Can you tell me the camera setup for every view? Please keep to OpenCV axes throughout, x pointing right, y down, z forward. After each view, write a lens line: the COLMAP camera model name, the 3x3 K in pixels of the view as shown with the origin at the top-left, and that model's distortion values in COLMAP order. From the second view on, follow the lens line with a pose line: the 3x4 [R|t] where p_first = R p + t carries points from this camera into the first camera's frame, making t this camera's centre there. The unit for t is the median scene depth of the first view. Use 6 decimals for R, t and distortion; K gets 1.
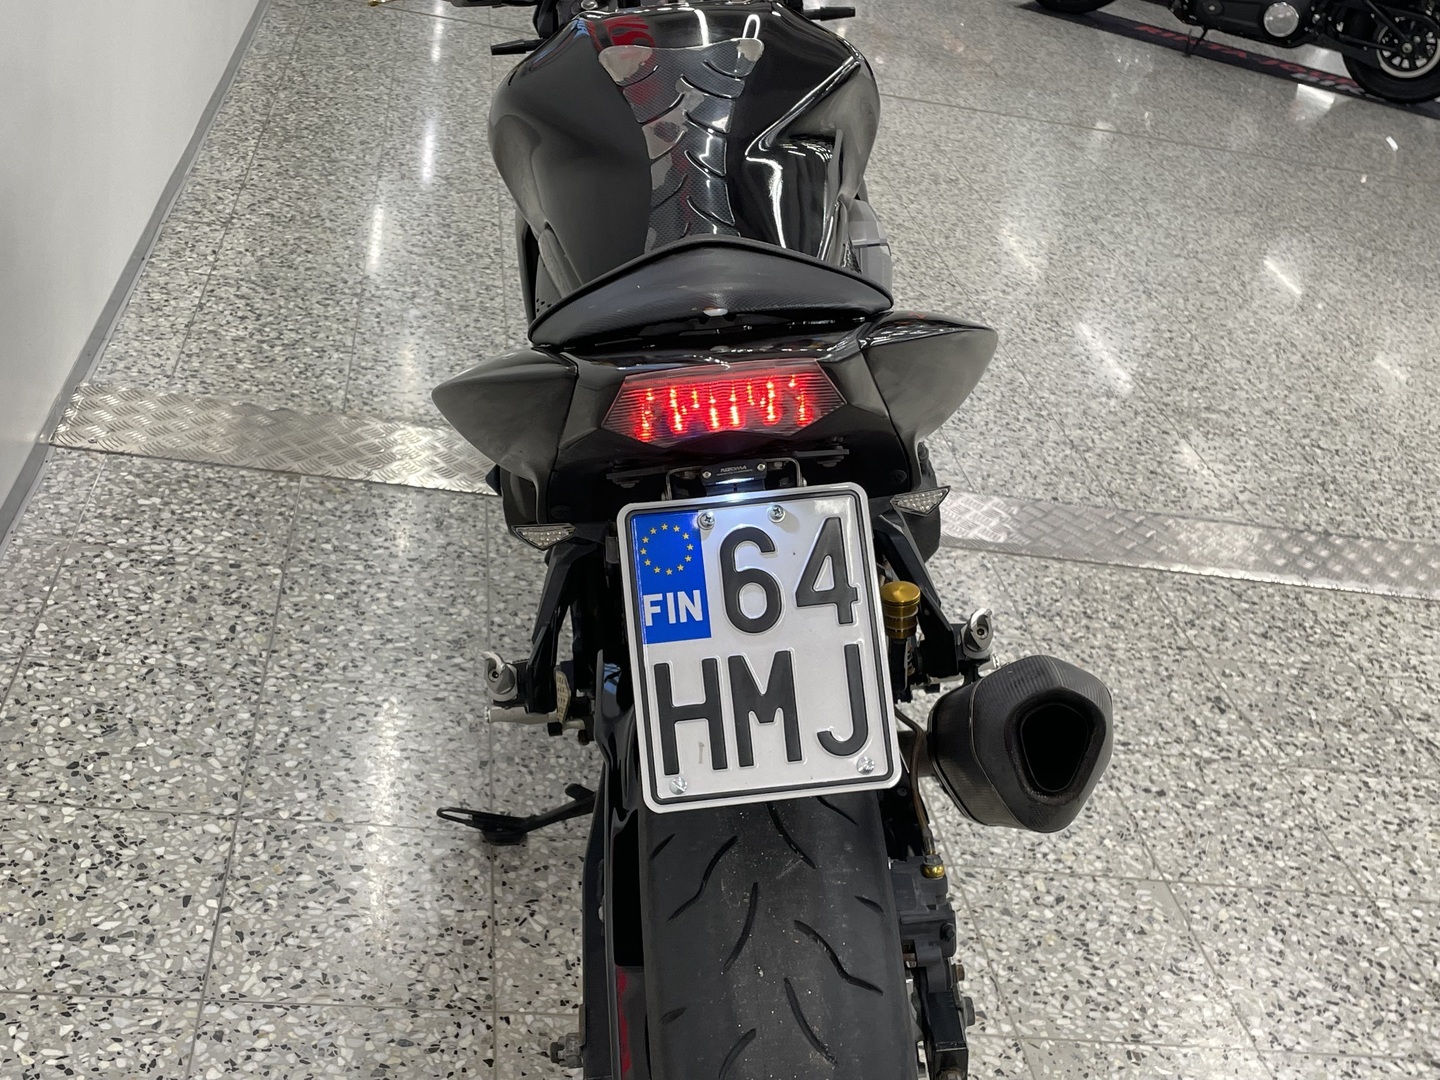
lens RADIAL K [[1685.9, 0, 732.9], [0, 1685.9, 548.1], [0, 0, 1]] dist [0.065965, 0.000000]
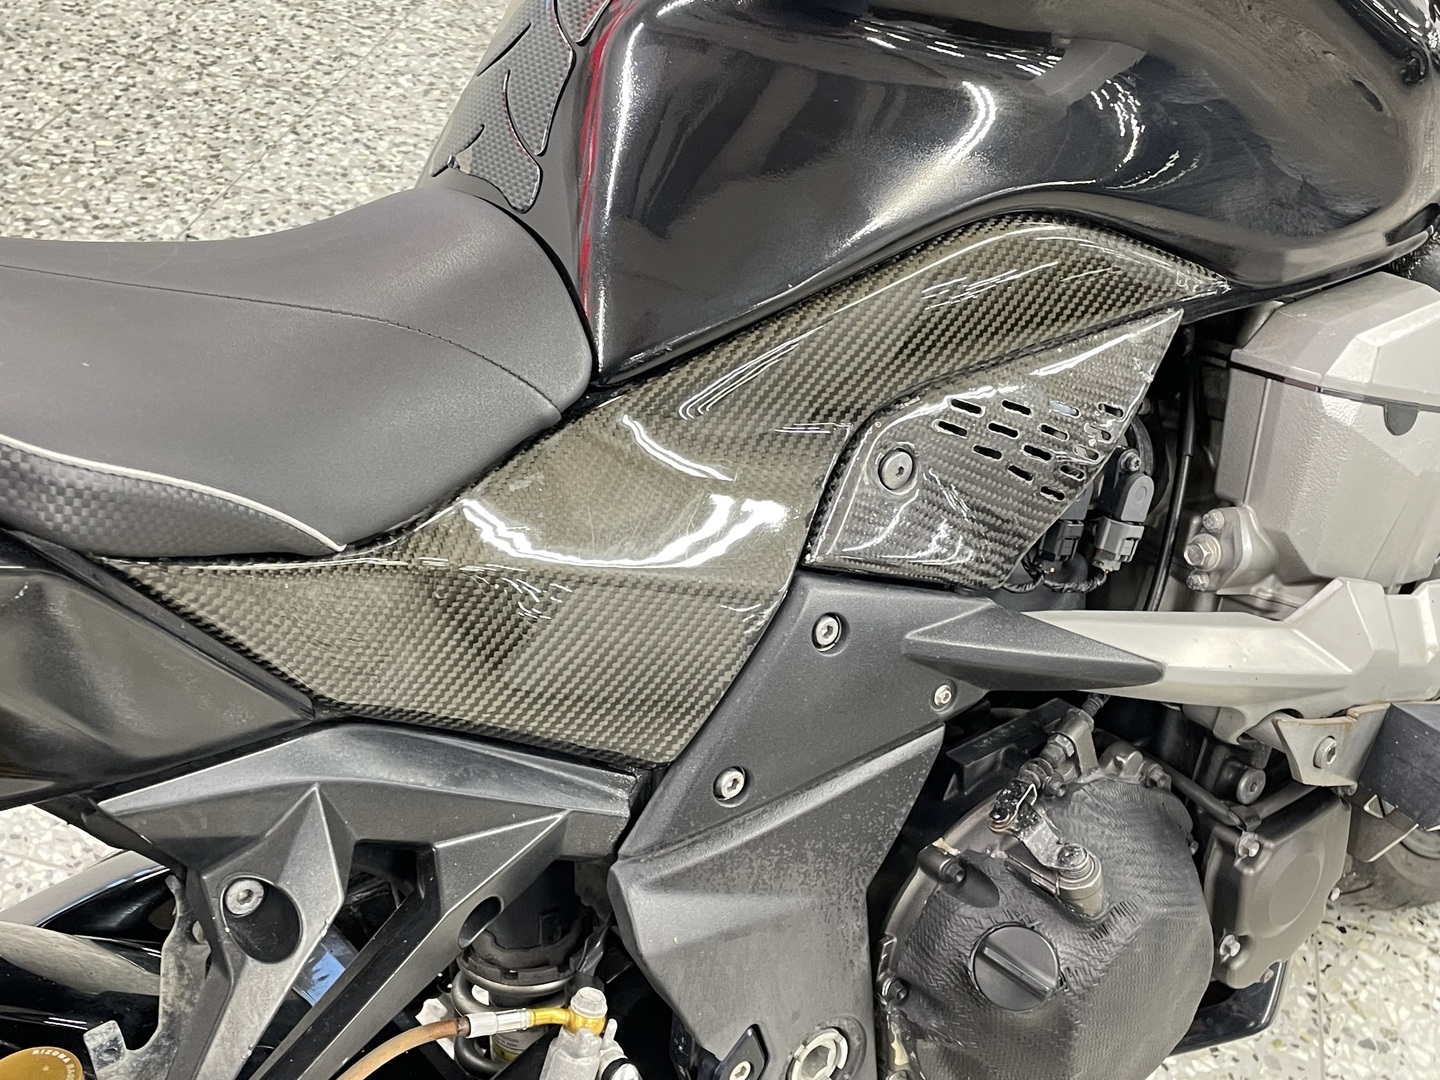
lens RADIAL K [[1685.9, 0, 719.1], [0, 1685.9, 546.4], [0, 0, 1]] dist [0.065965, 0.000000]
pose [[0.927824, 0.152773, -0.340299, 0.417606], [-0.103783, 0.981988, 0.157885, -0.117307], [0.358290, -0.111172, 0.926967, 0.530796]]
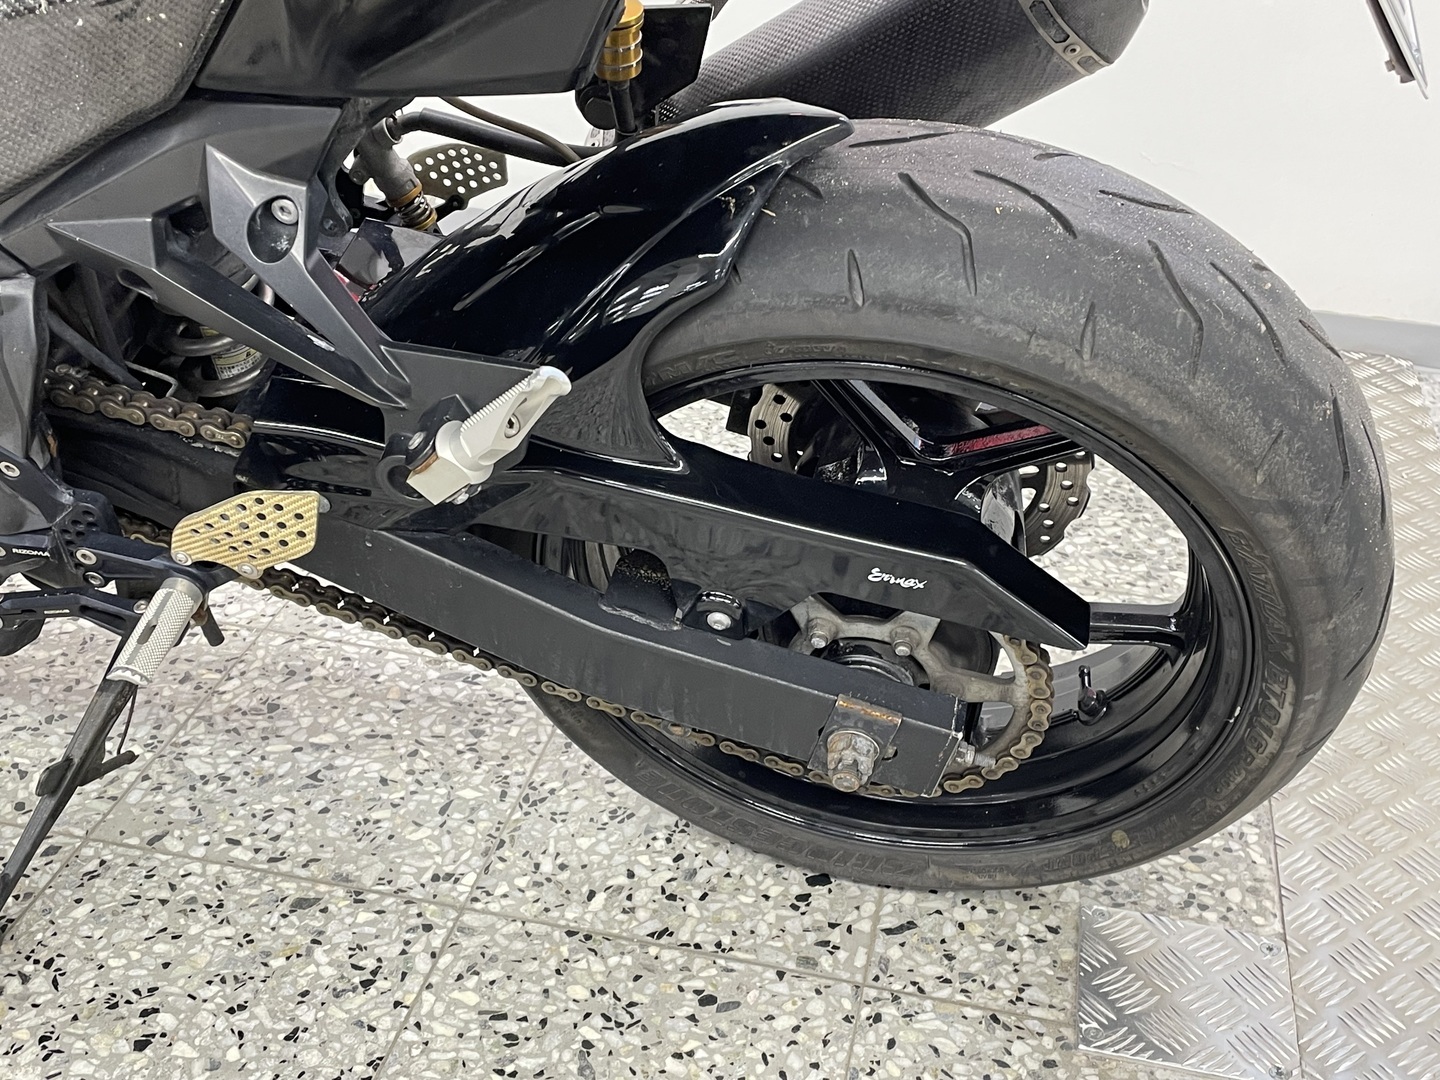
lens RADIAL K [[1668.0, 0, 731.1], [0, 1668.0, 558.6], [0, 0, 1]] dist [0.068174, 0.000000]
pose [[-0.325253, 0.284448, -0.901831, 0.486812], [-0.544203, 0.723625, 0.424511, -0.219505], [0.773339, 0.628853, -0.080564, 1.015646]]
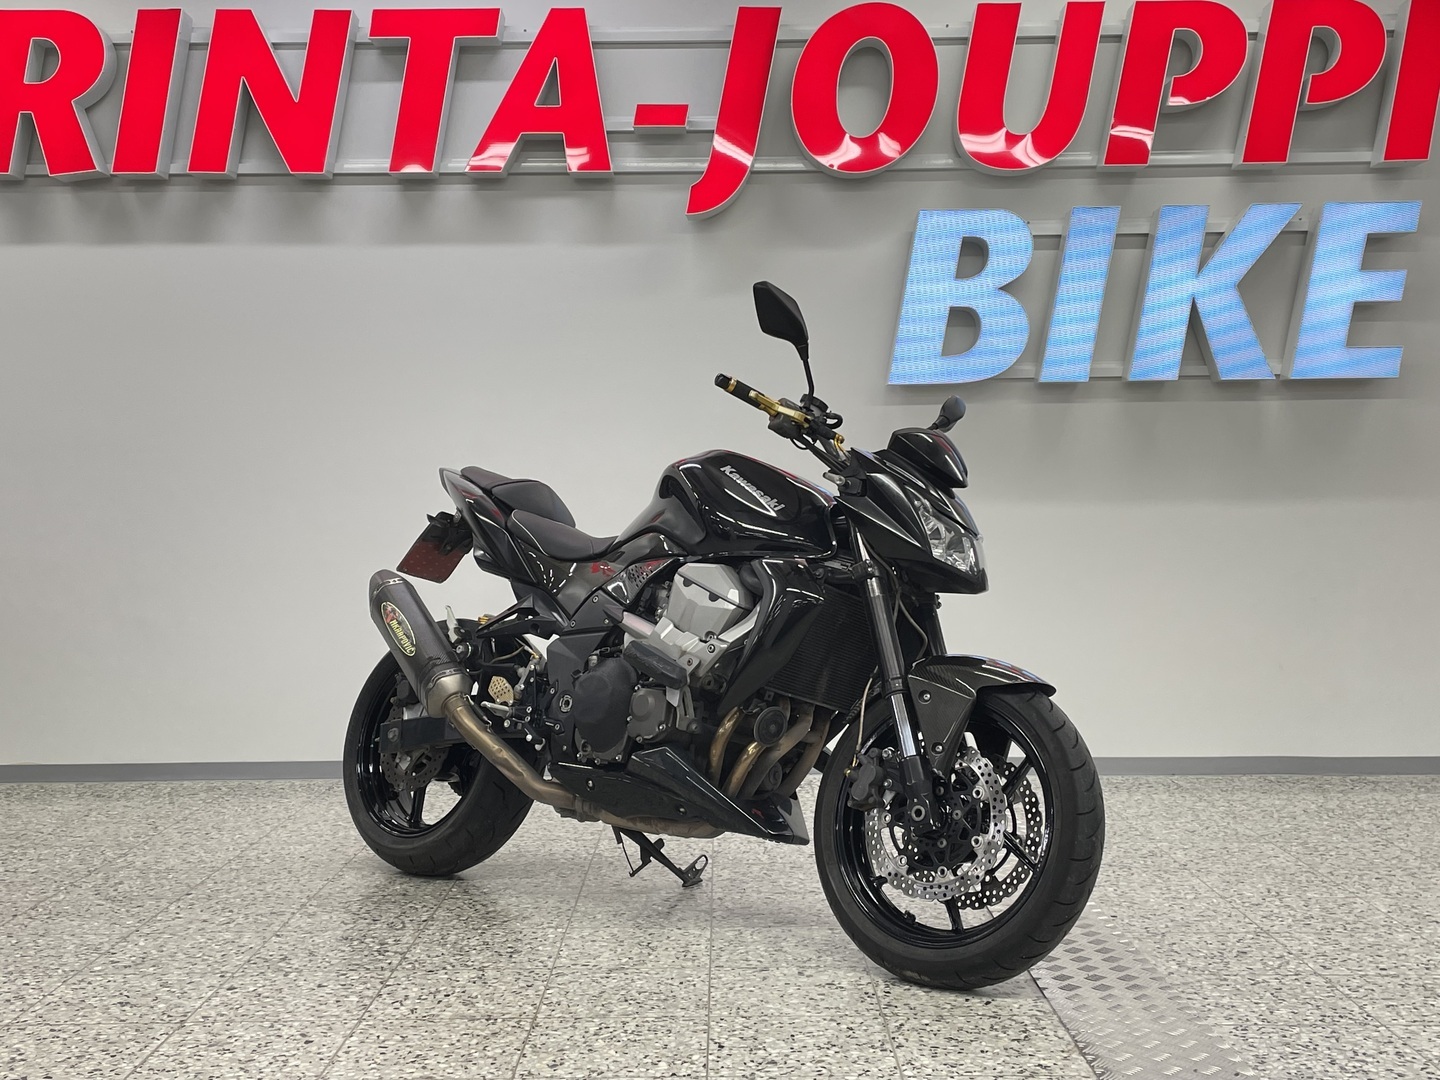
lens RADIAL K [[1685.9, 0, 723.3], [0, 1685.9, 498.6], [0, 0, 1]] dist [0.065965, 0.000000]
pose [[-0.140020, -0.198996, -0.969946, 1.755656], [-0.482780, 0.868984, -0.108589, -0.028389], [0.864476, 0.453066, -0.217746, 1.185114]]
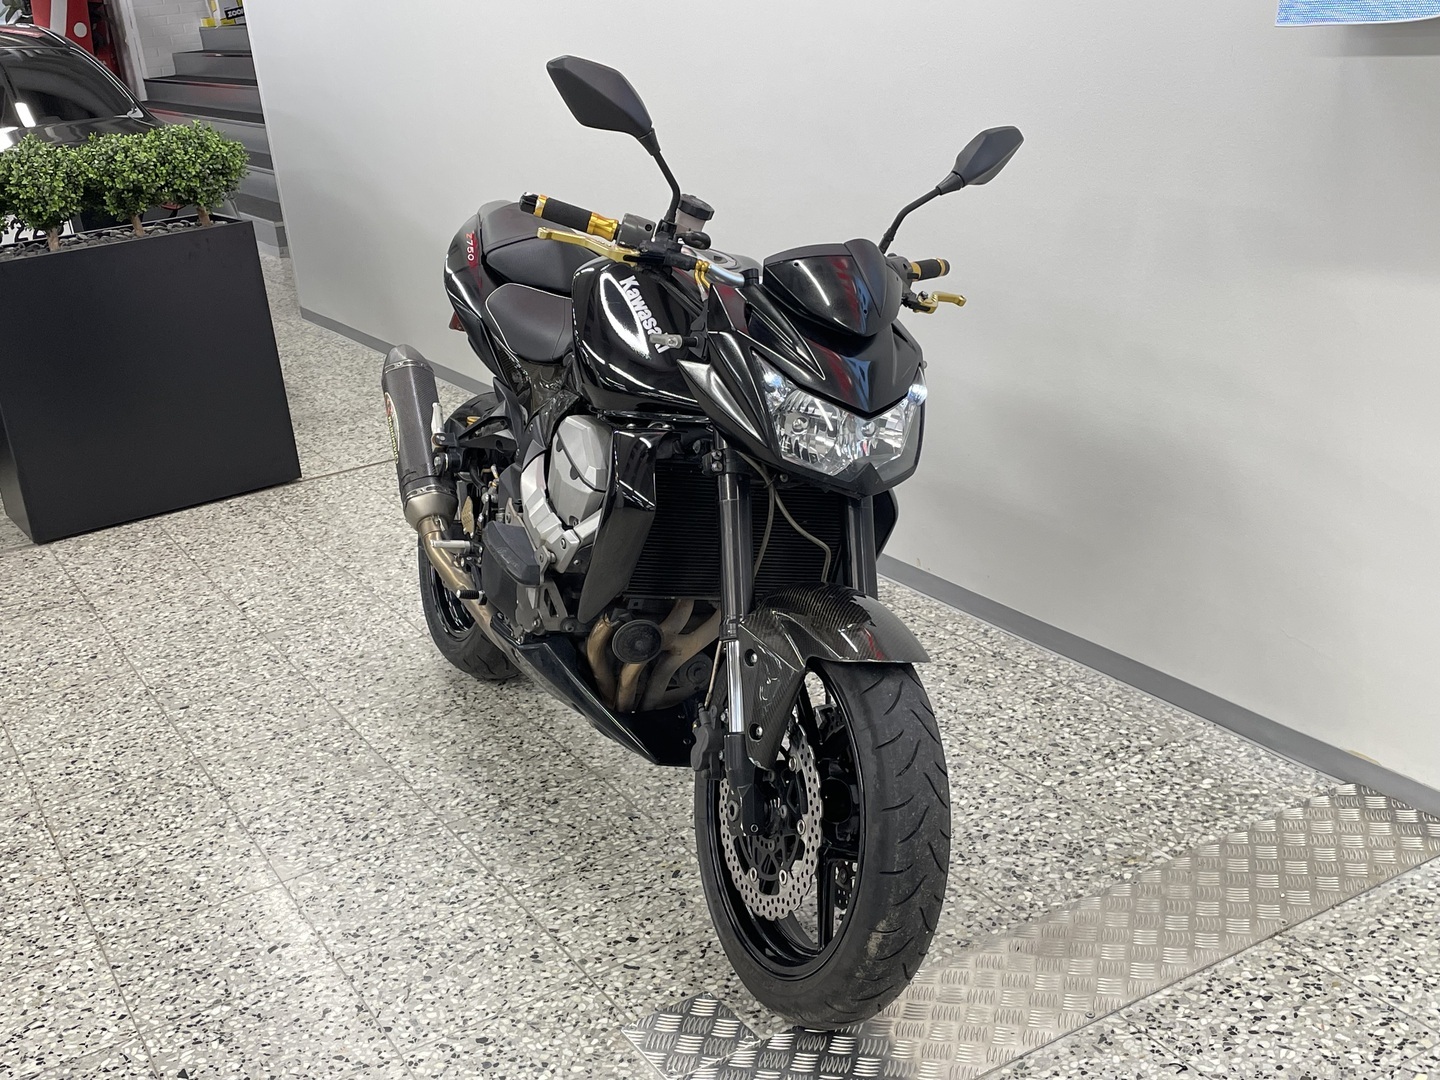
lens RADIAL K [[1685.9, 0, 695.6], [0, 1685.9, 526.5], [0, 0, 1]] dist [0.065965, 0.000000]
pose [[-0.928099, 0.017244, -0.371933, 0.395053], [-0.244032, 0.726286, 0.642617, -0.815517], [0.281212, 0.687176, -0.669858, 1.594395]]
